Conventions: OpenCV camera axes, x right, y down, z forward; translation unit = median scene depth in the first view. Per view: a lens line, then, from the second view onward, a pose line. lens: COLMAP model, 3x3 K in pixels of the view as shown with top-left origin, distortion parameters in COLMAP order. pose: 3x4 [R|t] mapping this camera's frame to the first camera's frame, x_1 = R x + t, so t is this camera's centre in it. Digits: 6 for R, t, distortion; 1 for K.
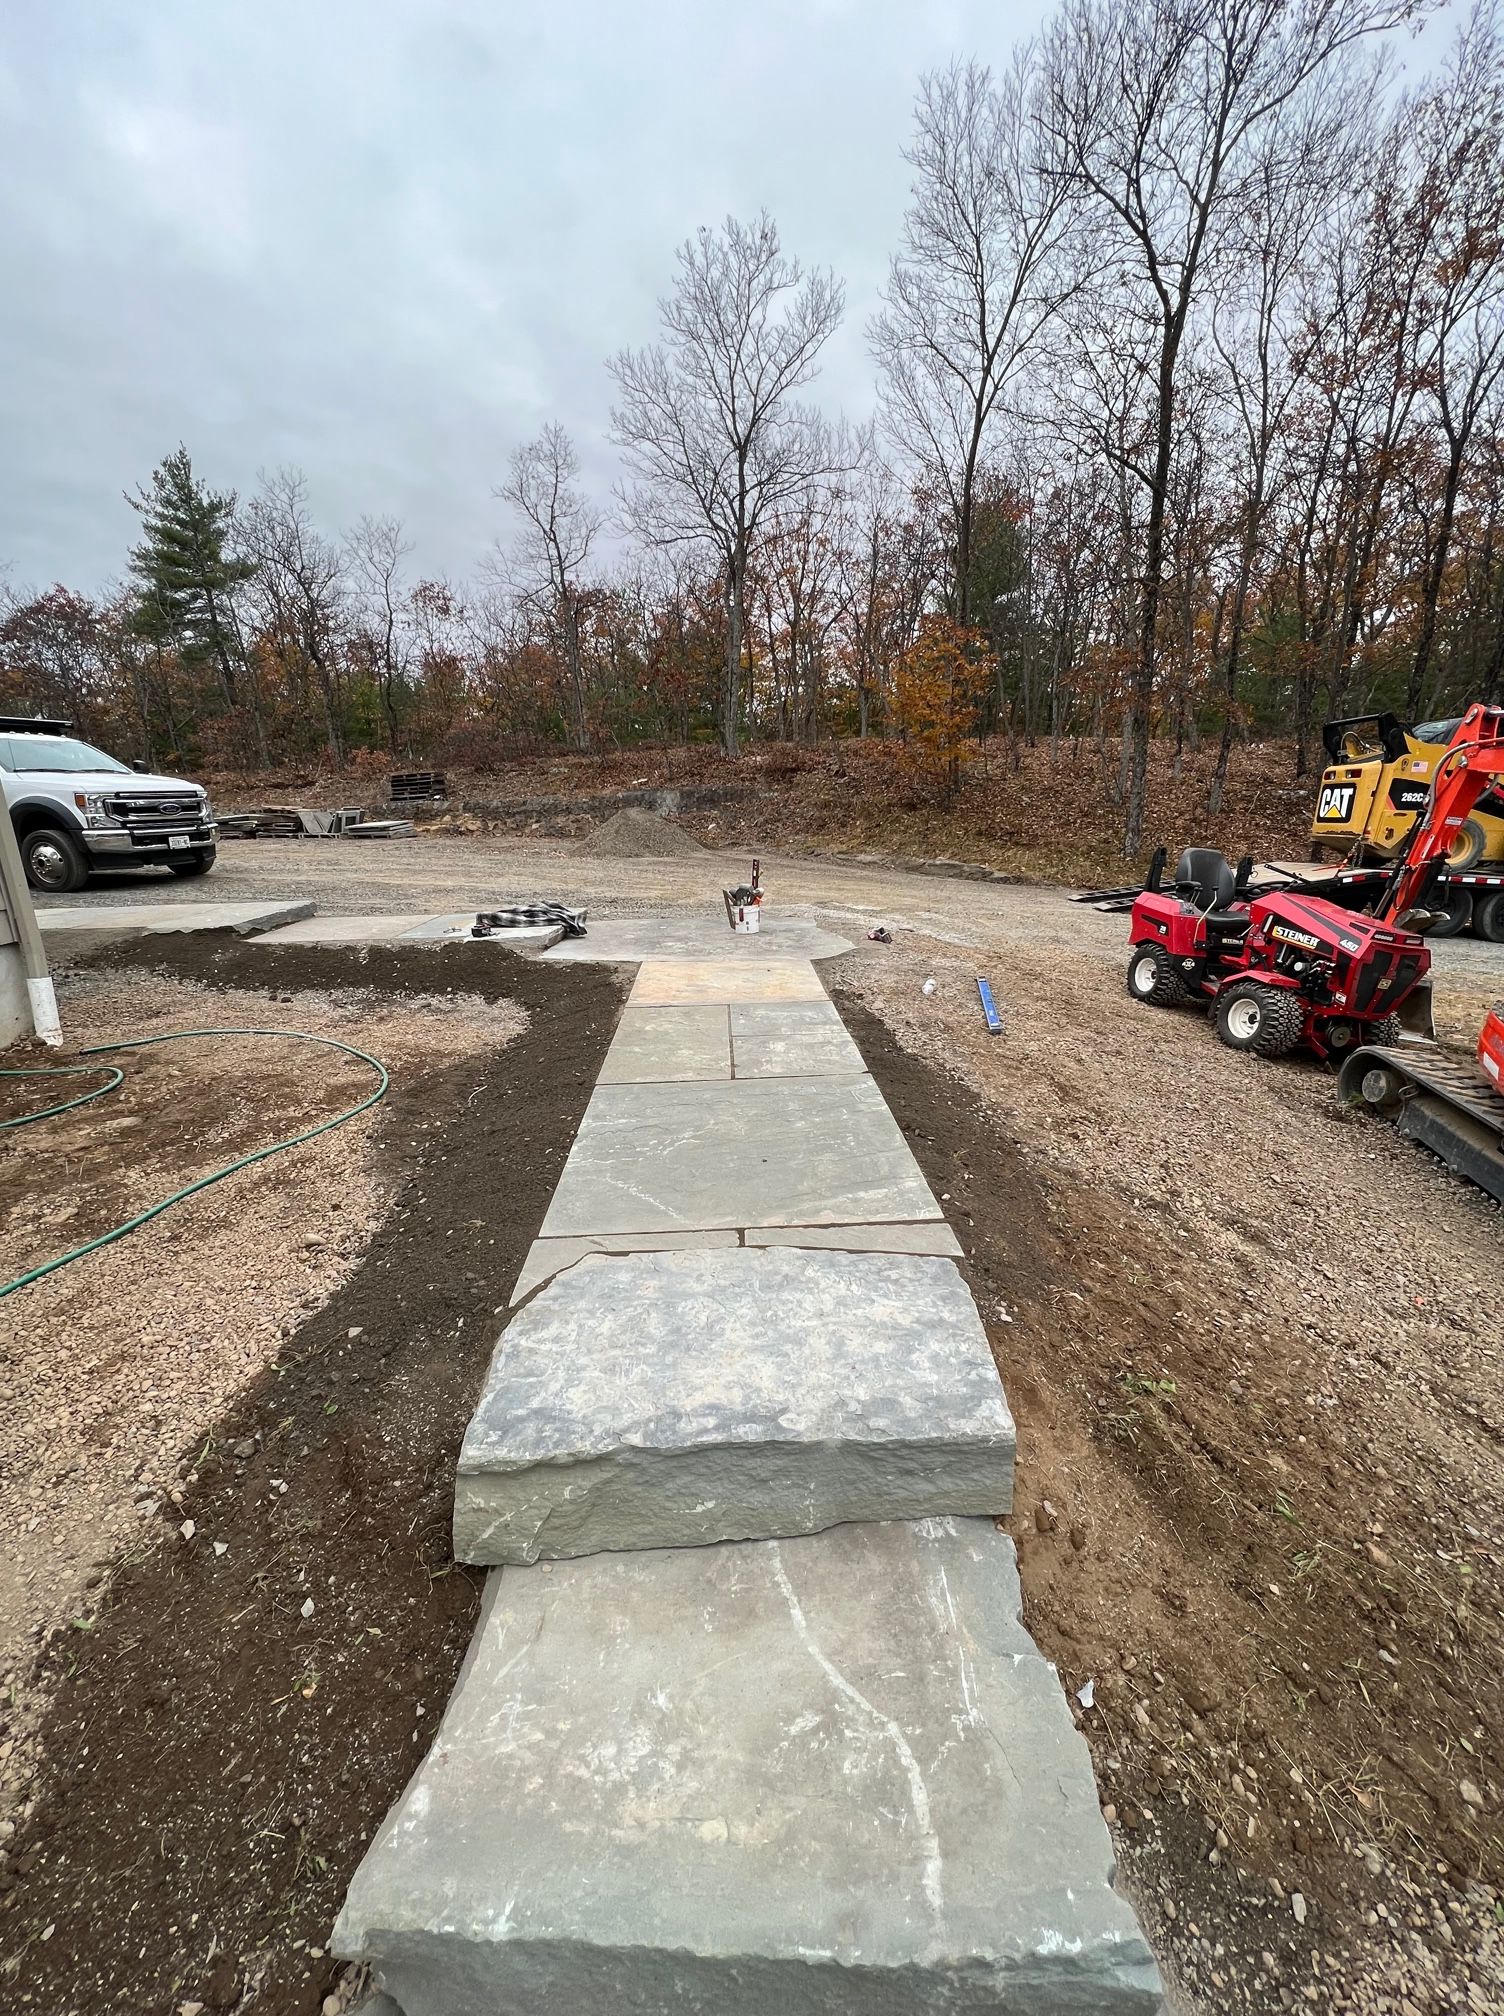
lens RADIAL K [[818.9, 0, 747.9], [0, 818.9, 1012.1], [0, 0, 1]] dist [-0.002462, -0.000196]
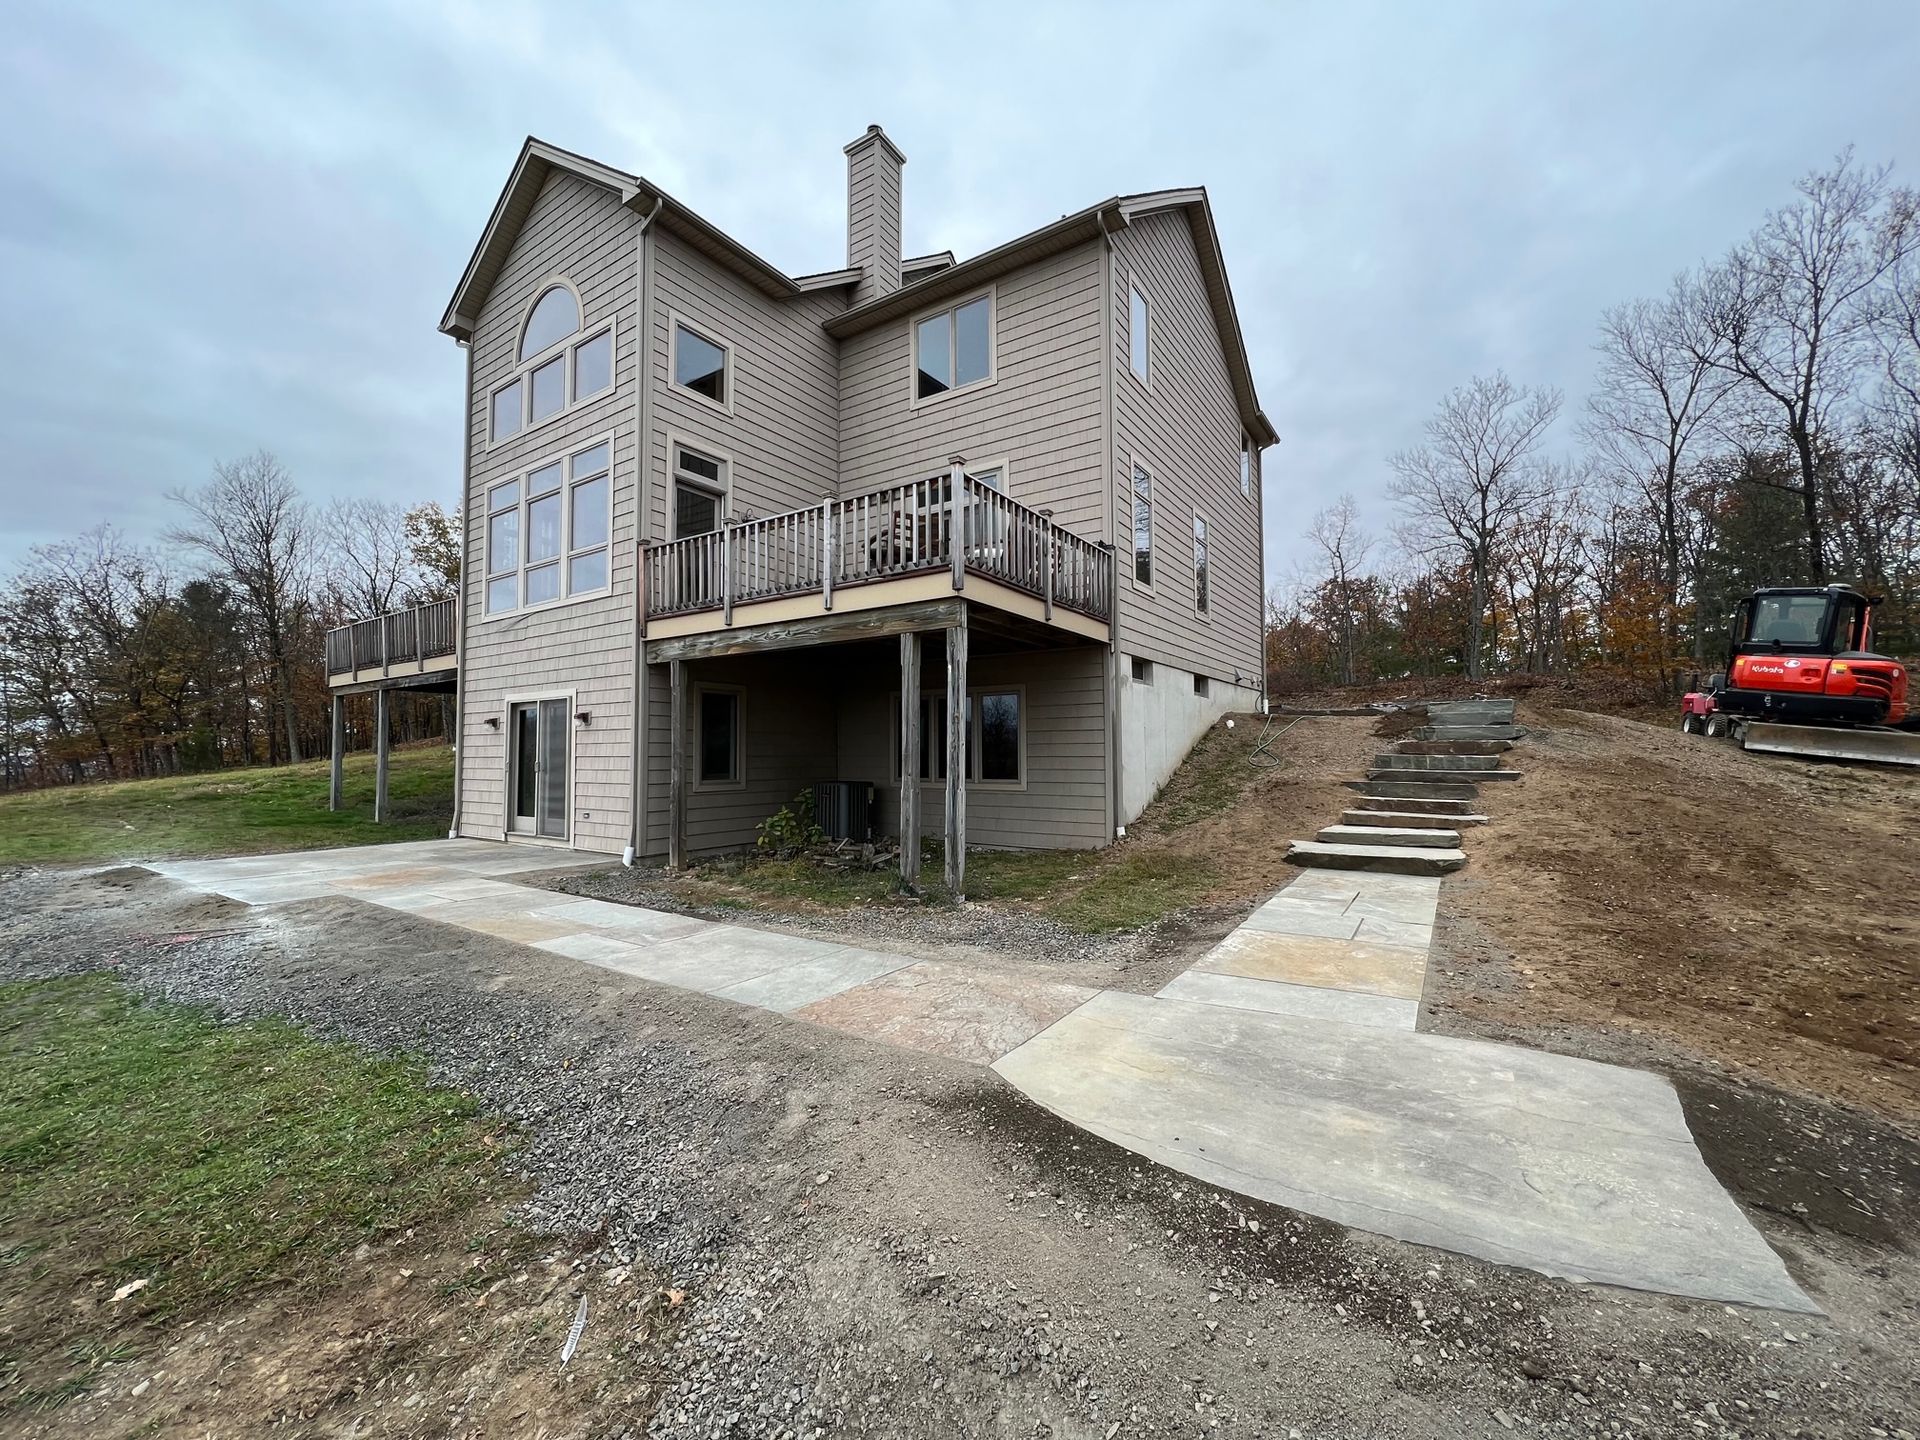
lens RADIAL K [[777.9, 0, 949.5], [0, 777.9, 719.5], [0, 0, 1]] dist [-0.000585, 0.000041]
pose [[0.815795, -0.002949, -0.578334, 0.015606], [-0.170629, 0.954247, -0.245555, 0.230106], [0.552598, 0.299004, 0.777967, -0.515758]]
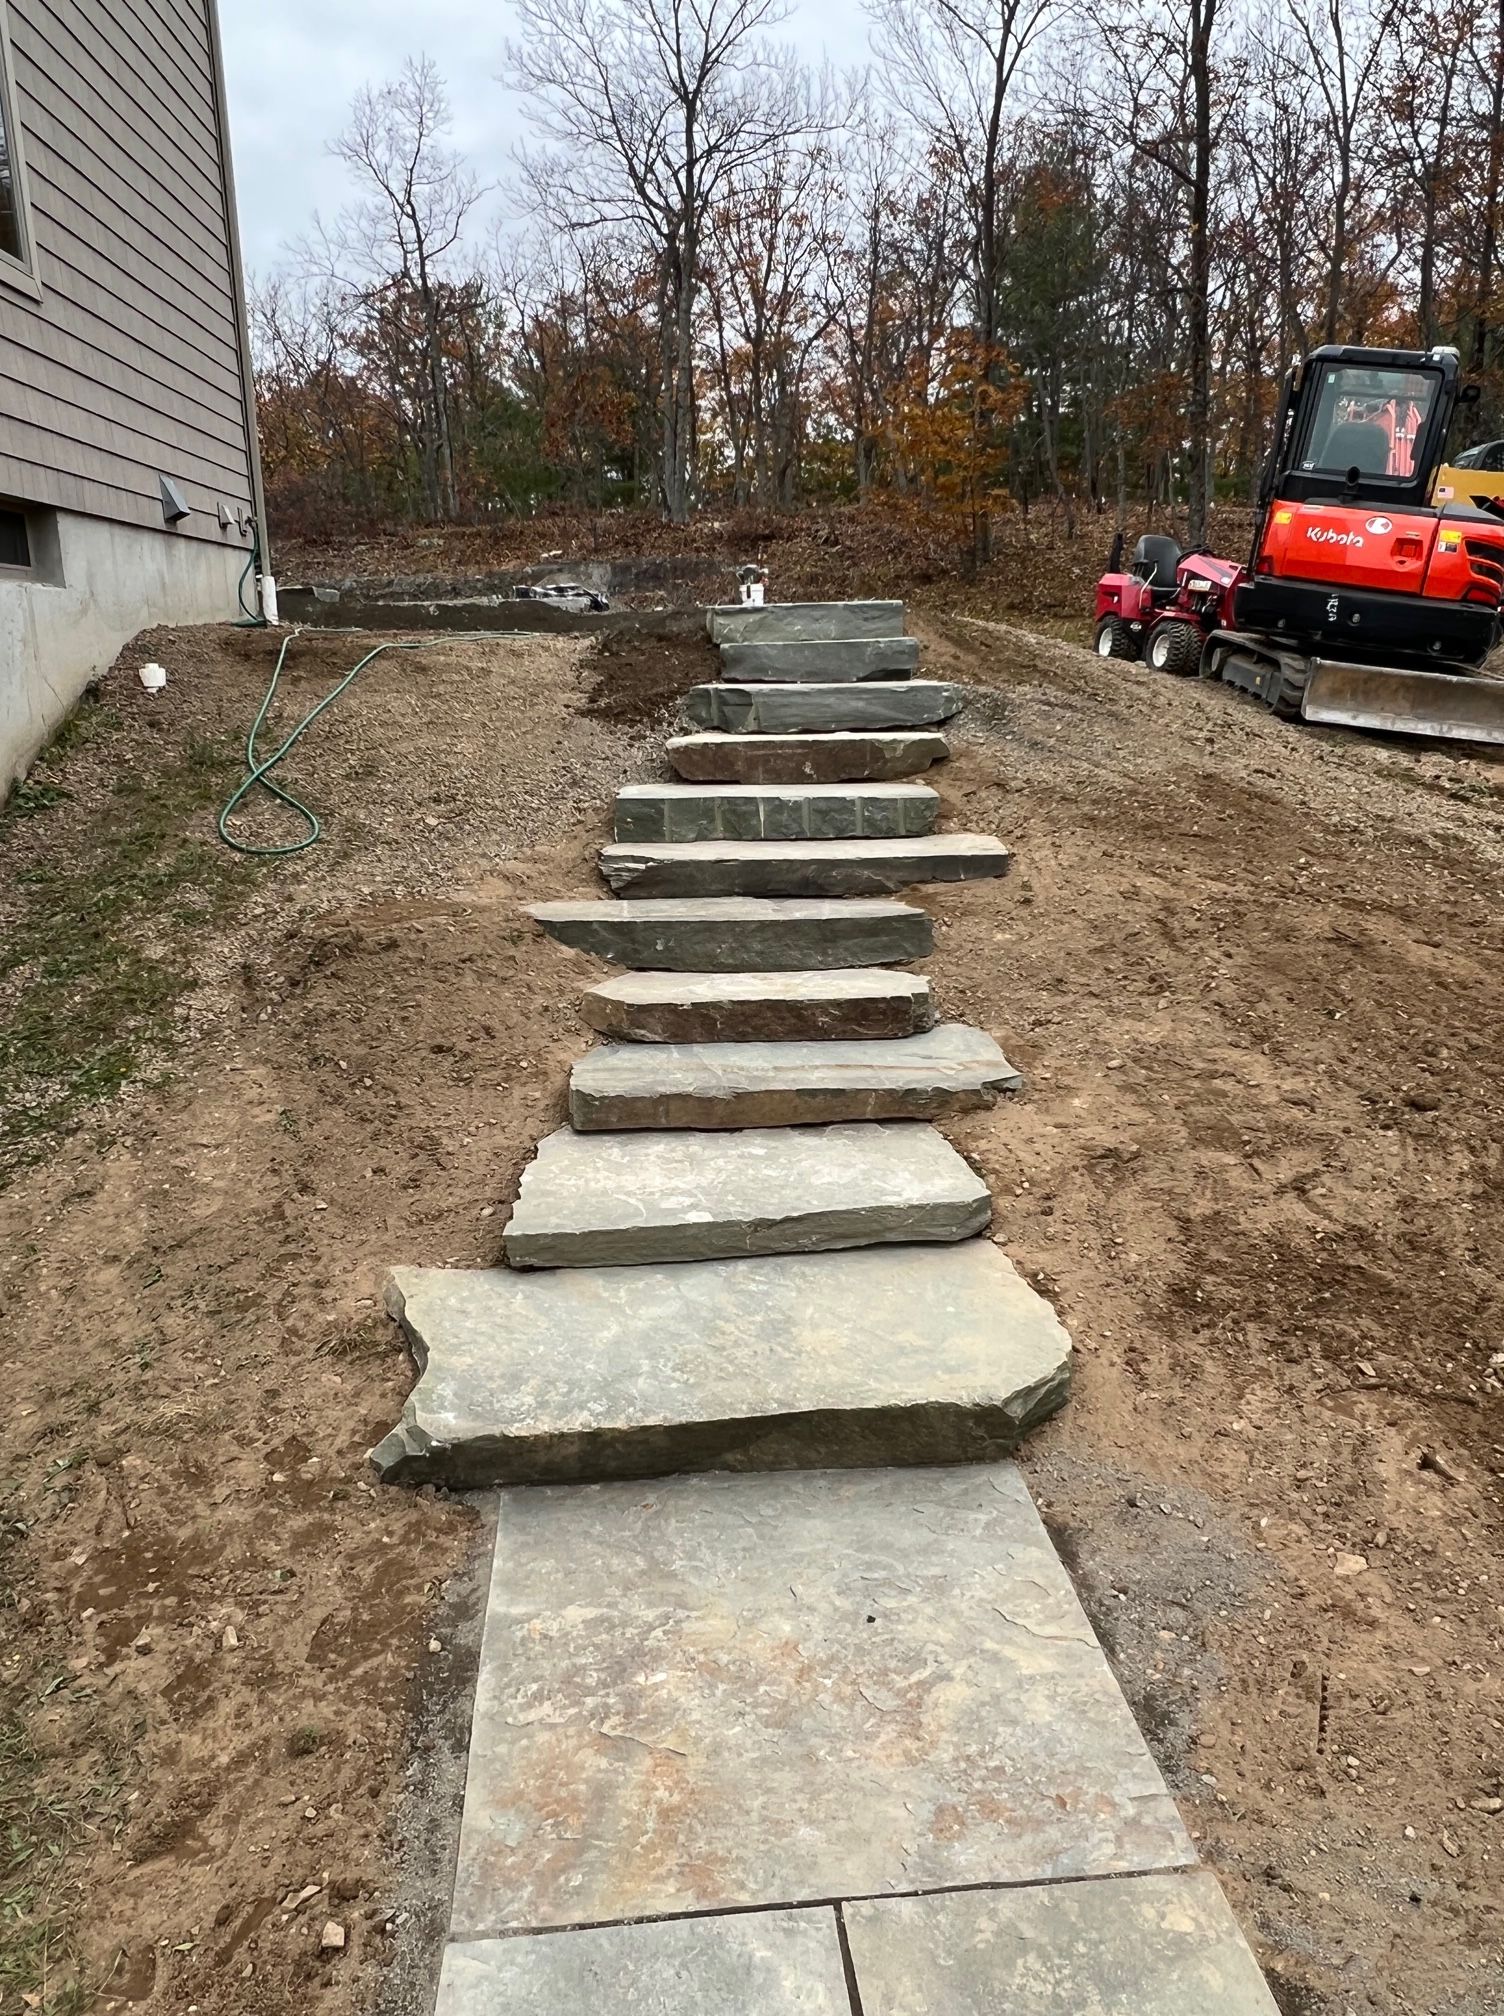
lens RADIAL K [[1515.1, 0, 746.4], [0, 1515.1, 997.6], [0, 0, 1]] dist [-0.002935, 0.000071]
pose [[0.998417, -0.012766, 0.054774, -0.036667], [0.014659, 0.999304, -0.034299, 0.140887], [-0.054298, 0.035048, 0.997909, -0.289991]]
